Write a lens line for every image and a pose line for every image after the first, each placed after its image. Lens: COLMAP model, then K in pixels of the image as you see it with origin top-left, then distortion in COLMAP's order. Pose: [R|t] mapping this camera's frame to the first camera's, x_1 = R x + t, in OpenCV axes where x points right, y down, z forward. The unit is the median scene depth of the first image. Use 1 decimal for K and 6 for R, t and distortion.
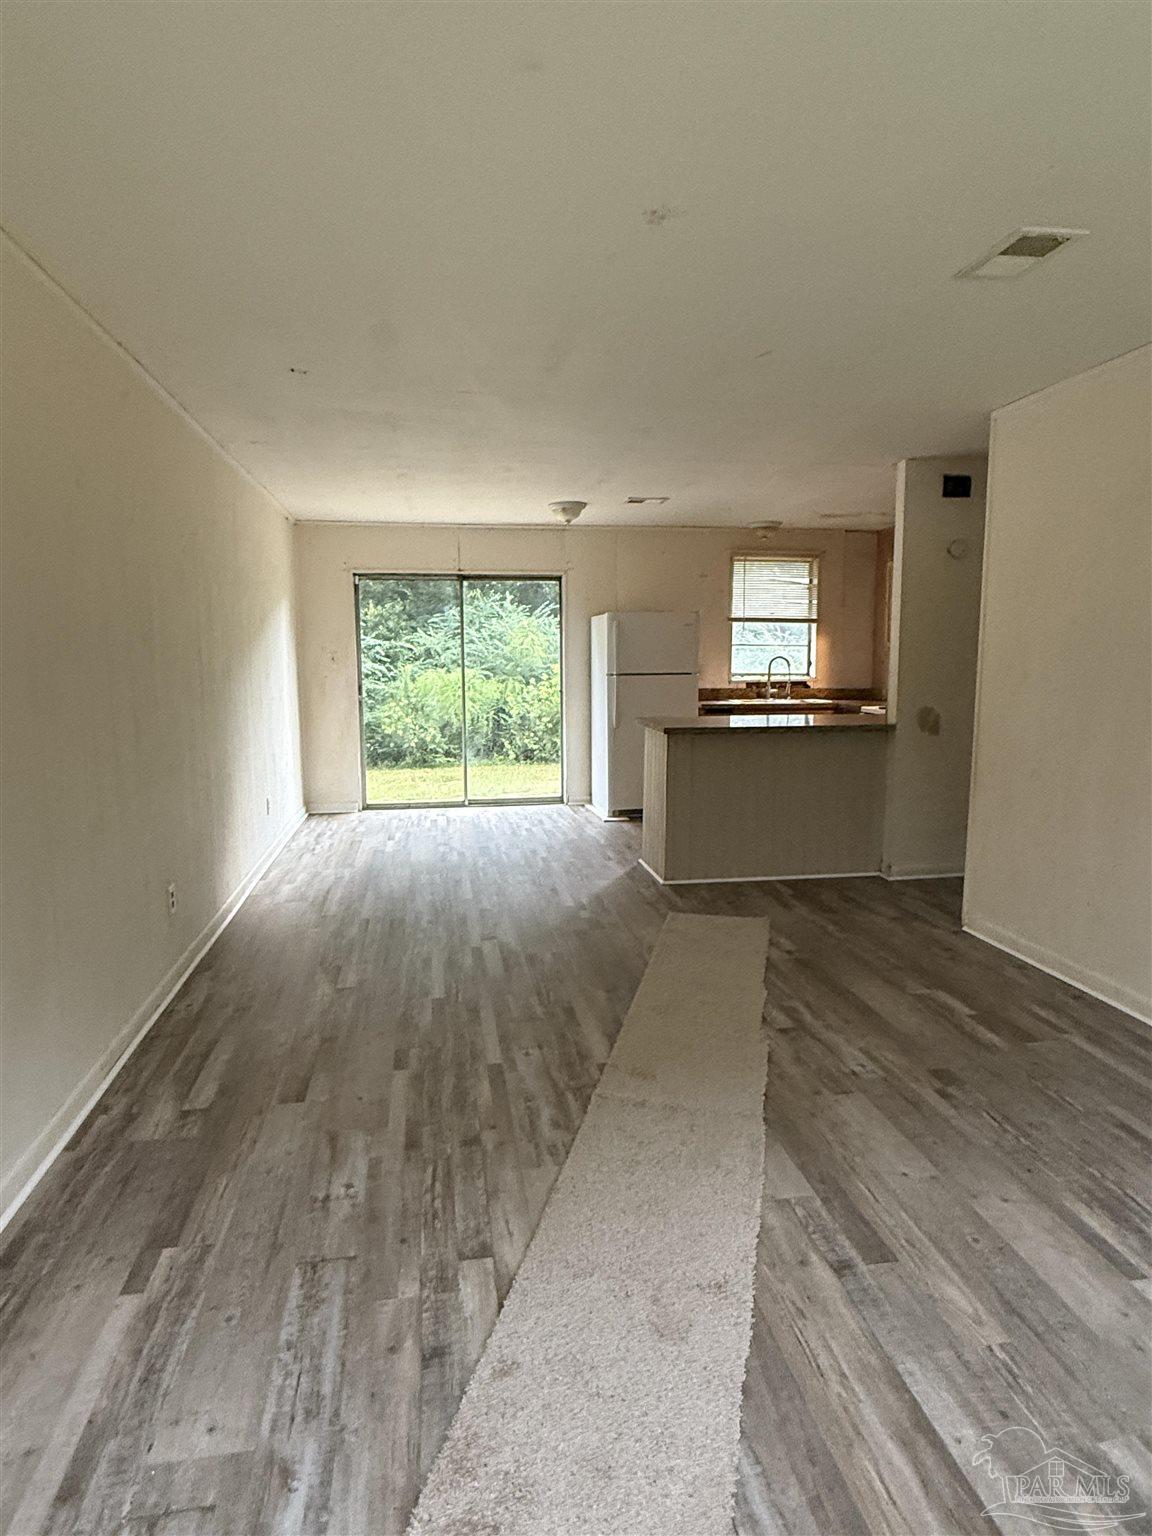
lens RADIAL K [[894.4, 0, 573.4], [0, 894.4, 767.6], [0, 0, 1]] dist [-0.001684, 0.001588]
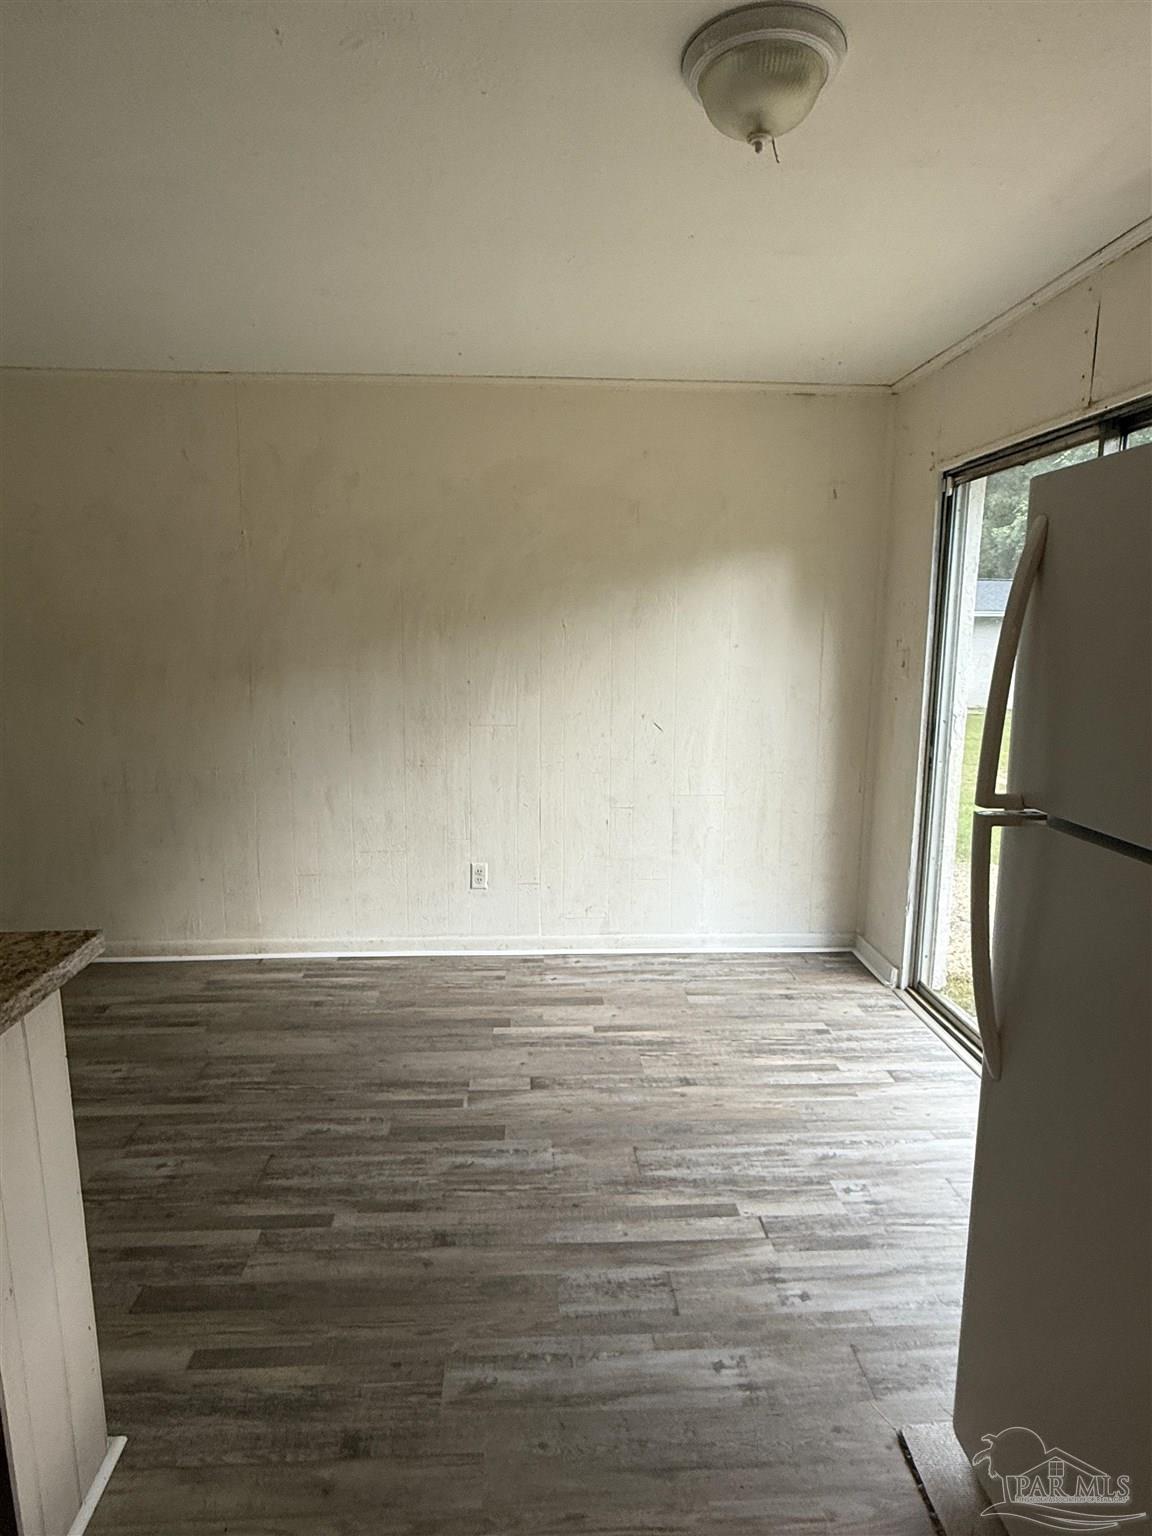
lens RADIAL K [[894.4, 0, 574.2], [0, 894.4, 764.2], [0, 0, 1]] dist [-0.001684, 0.001588]
pose [[-0.105998, 0.154934, -0.982222, 0.214357], [-0.135599, 0.976307, 0.168635, -0.118038], [0.985077, 0.151063, -0.082477, 0.819416]]
